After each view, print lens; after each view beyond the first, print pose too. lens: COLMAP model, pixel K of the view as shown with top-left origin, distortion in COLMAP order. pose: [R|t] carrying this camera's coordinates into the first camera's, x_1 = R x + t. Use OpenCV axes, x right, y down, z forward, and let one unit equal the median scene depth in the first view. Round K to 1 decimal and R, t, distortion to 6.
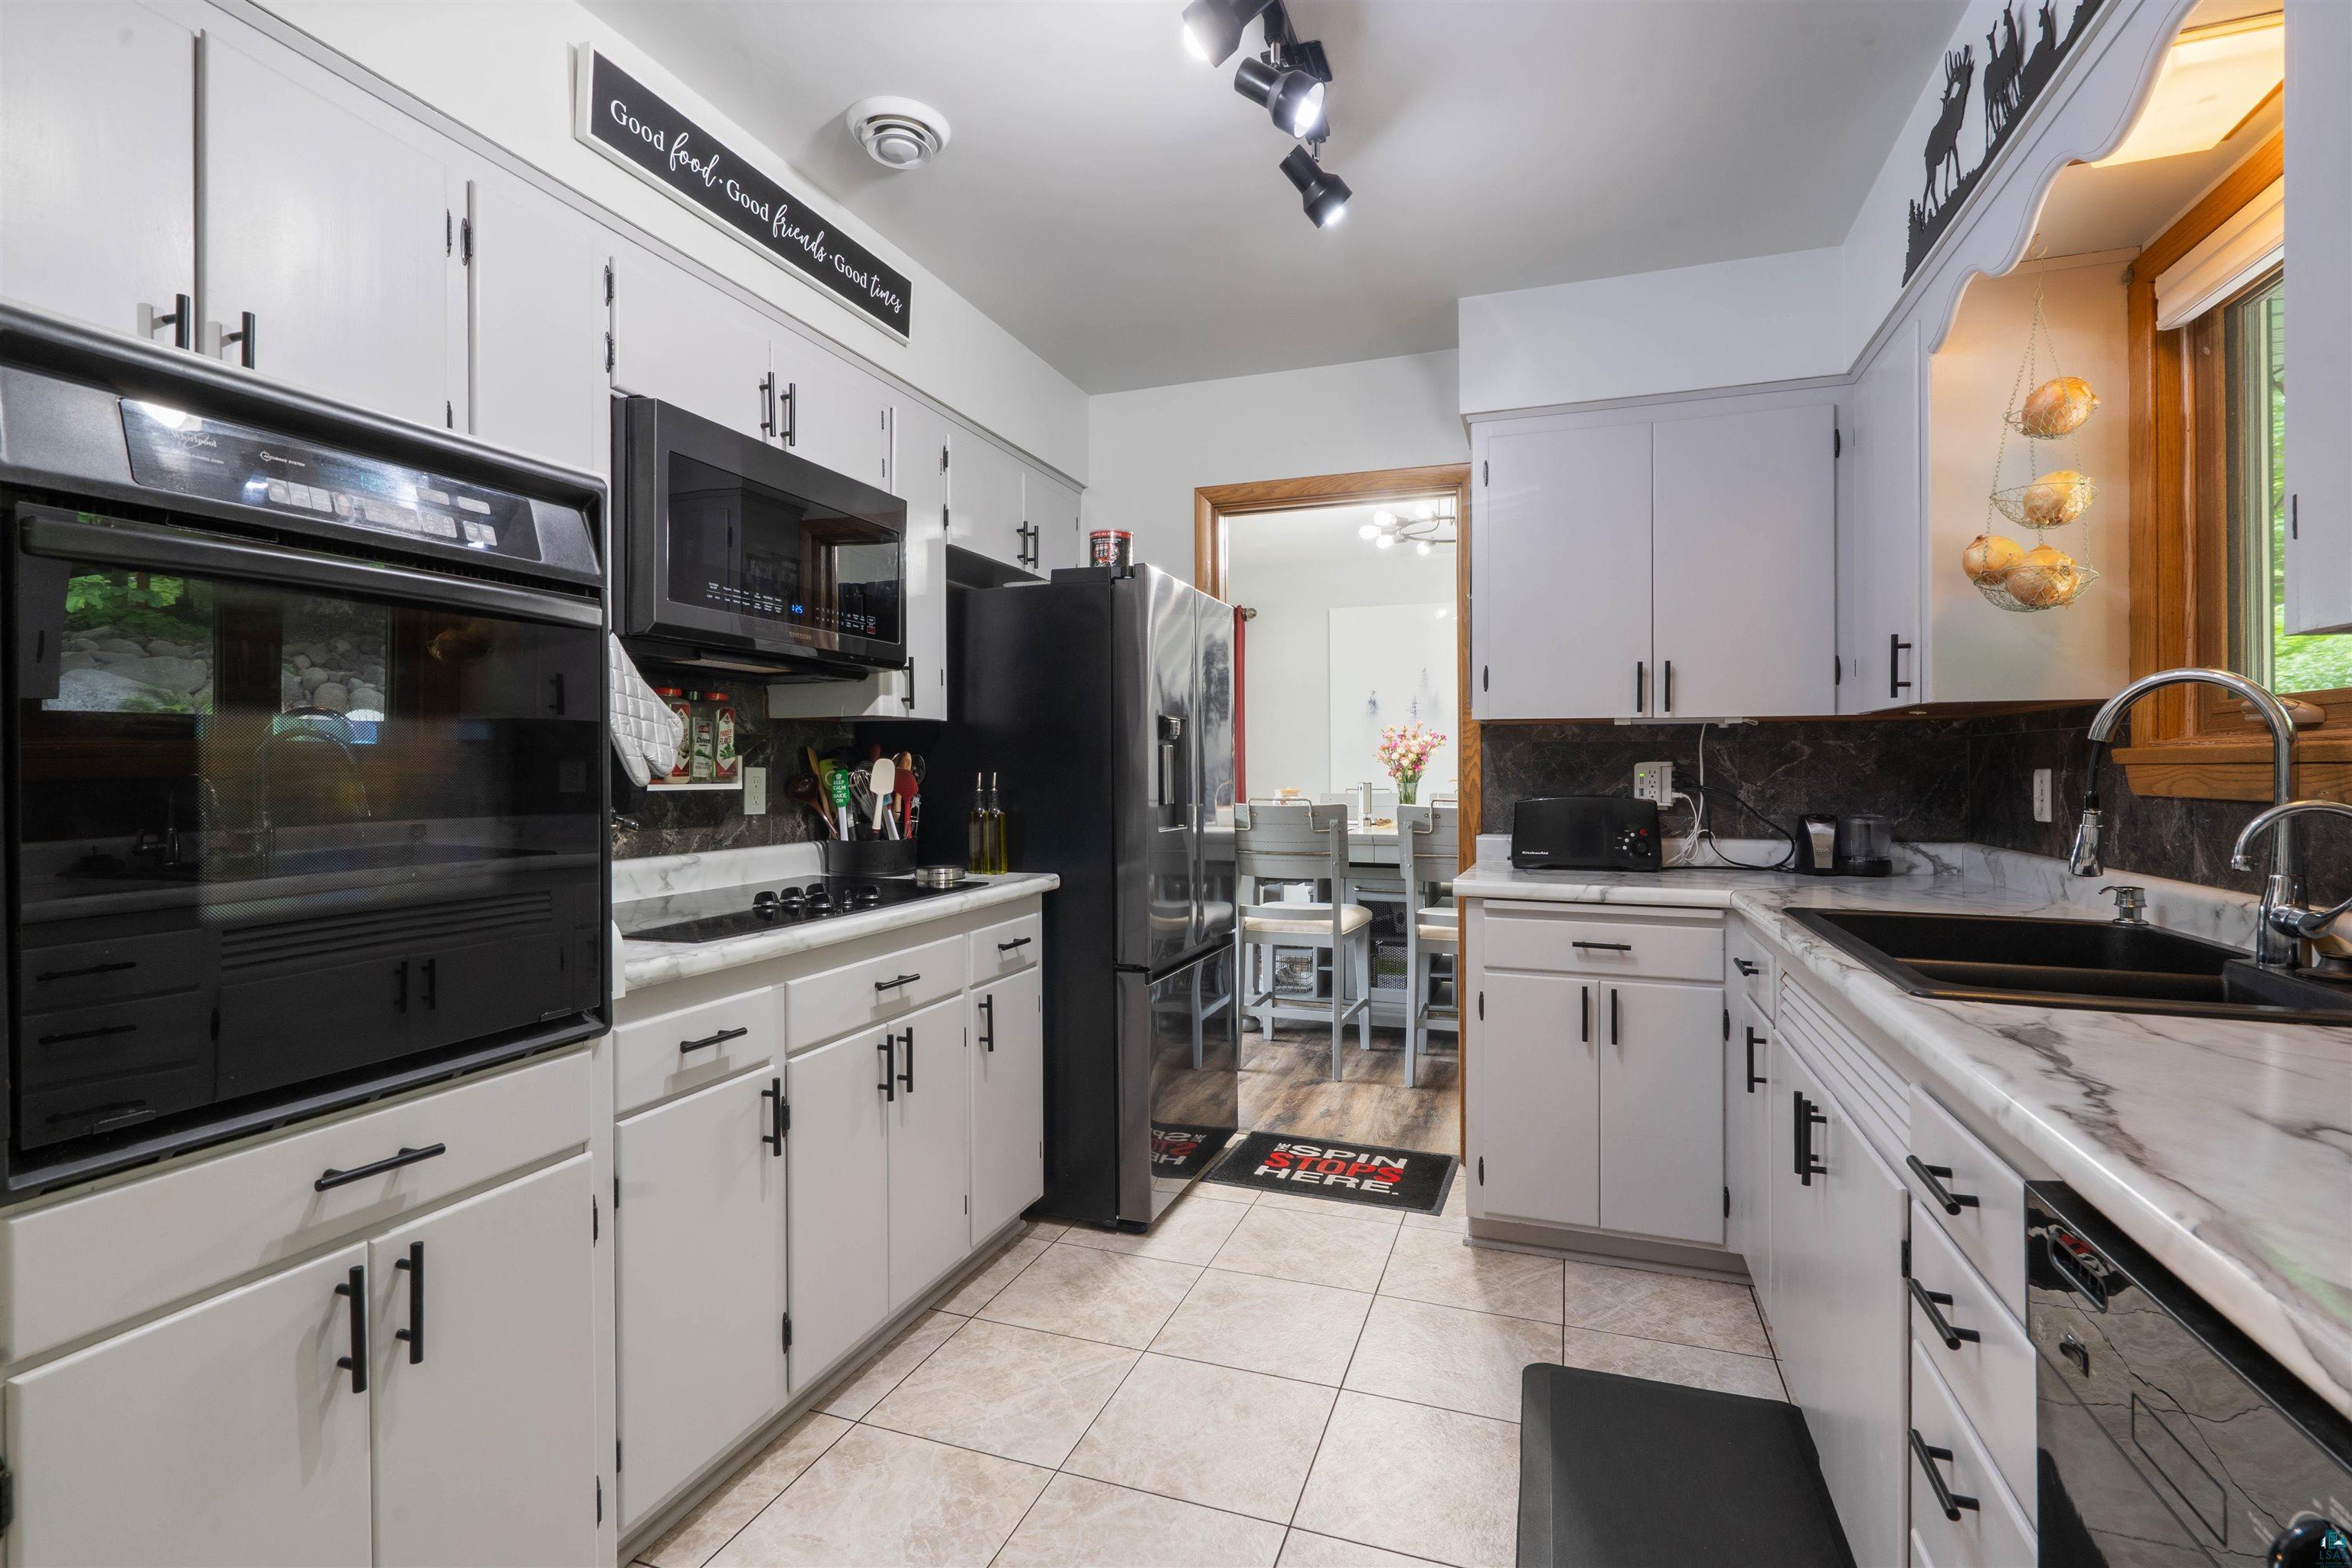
lens RADIAL K [[1073.4, 0, 1182.2], [0, 1073.4, 783.7], [0, 0, 1]] dist [-0.015701, 0.000467]
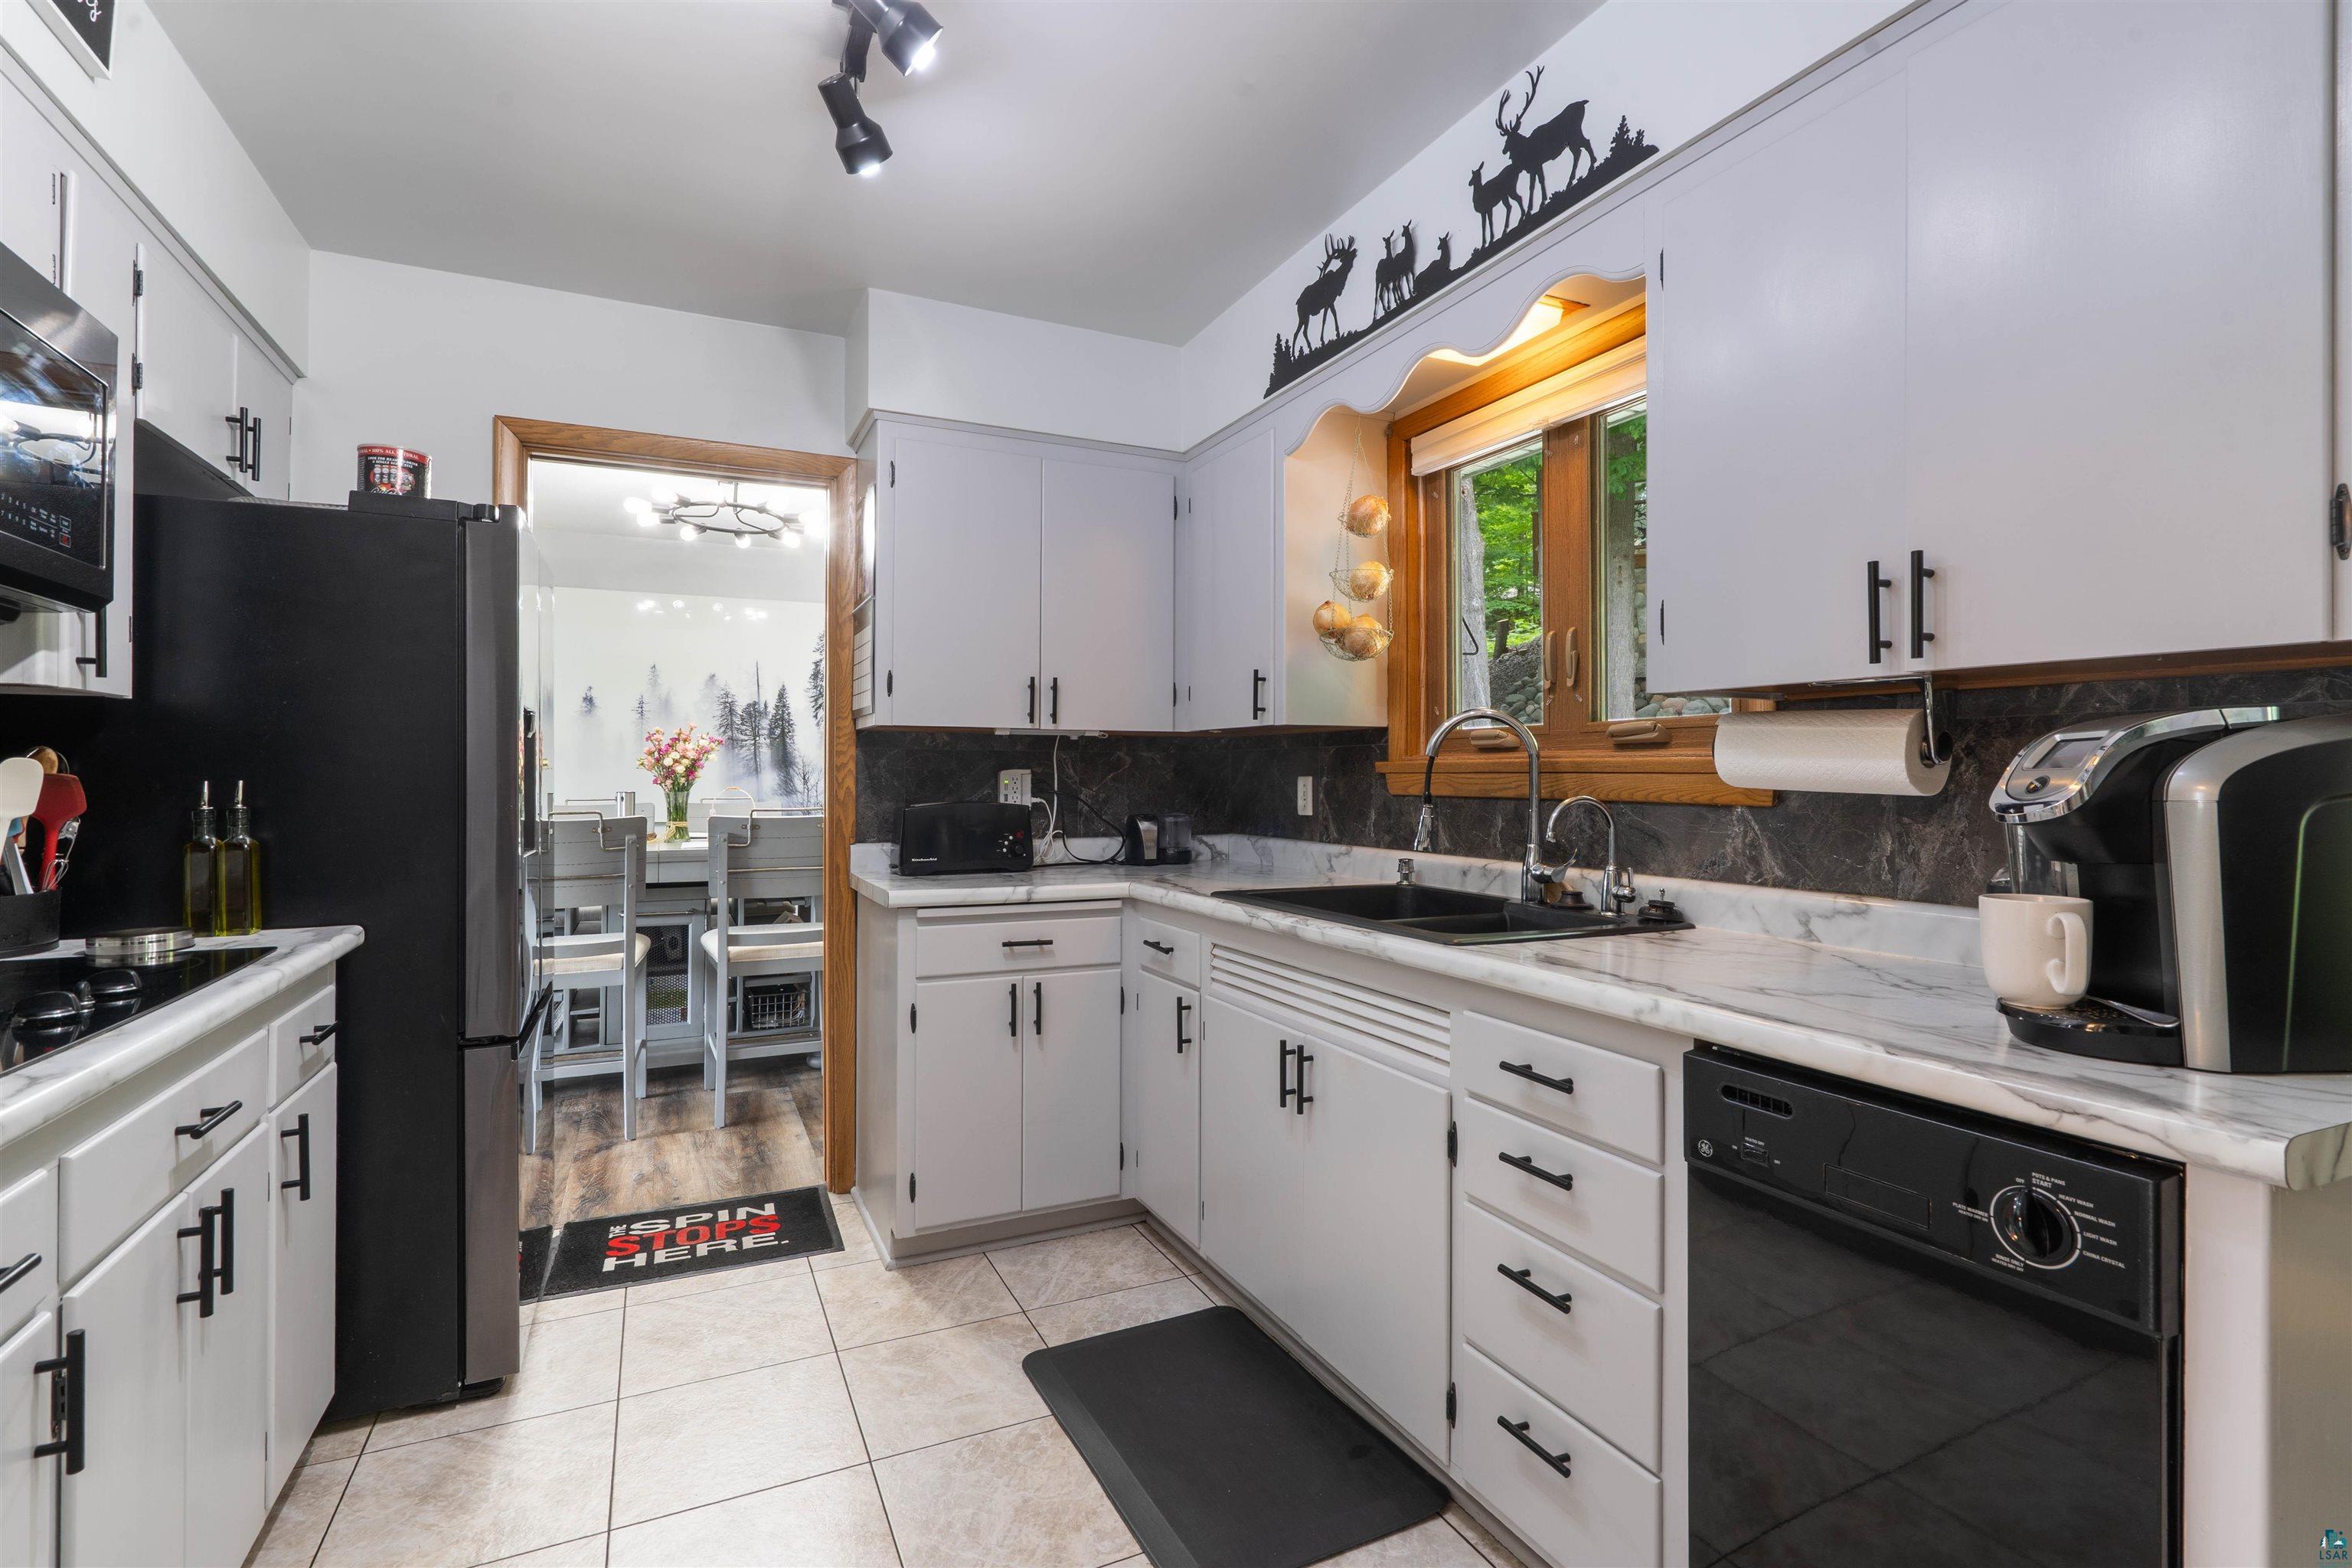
lens RADIAL K [[1070.6, 0, 1174.6], [0, 1070.6, 777.5], [0, 0, 1]] dist [-0.017719, 0.004291]
pose [[0.704582, 0.000376, 0.709623, -0.221365], [0.008833, 0.999918, -0.009300, -0.000956], [-0.709568, 0.012821, 0.704520, 0.127448]]
